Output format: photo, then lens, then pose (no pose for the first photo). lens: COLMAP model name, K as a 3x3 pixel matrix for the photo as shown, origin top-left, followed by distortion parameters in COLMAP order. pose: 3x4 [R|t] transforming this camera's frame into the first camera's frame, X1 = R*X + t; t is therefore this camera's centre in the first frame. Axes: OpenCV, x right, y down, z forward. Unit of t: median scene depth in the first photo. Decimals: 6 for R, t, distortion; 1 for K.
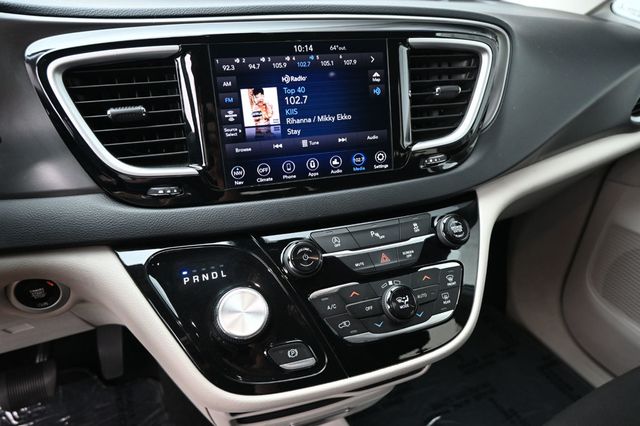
lens RADIAL K [[467.1, 0, 323.0], [0, 467.1, 209.7], [0, 0, 1]] dist [-0.064480, -0.009460]
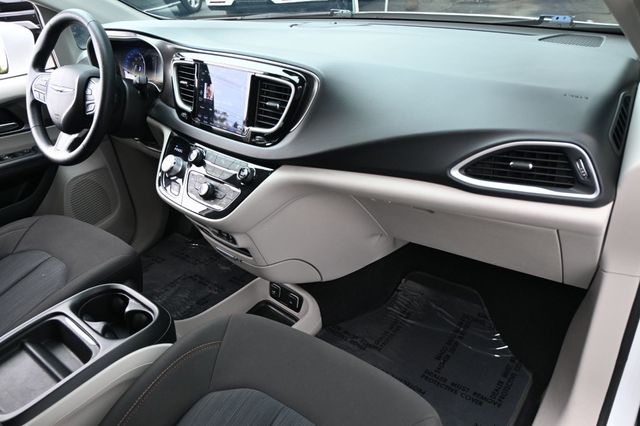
lens RADIAL K [[480.0, 0, 321.3], [0, 480.0, 212.2], [0, 0, 1]] dist [-0.000154, -0.000056]
pose [[0.483164, 0.396003, -0.780855, 2.171977], [-0.346093, 0.905613, 0.245123, -0.434734], [0.804222, 0.151813, 0.574613, 0.126887]]
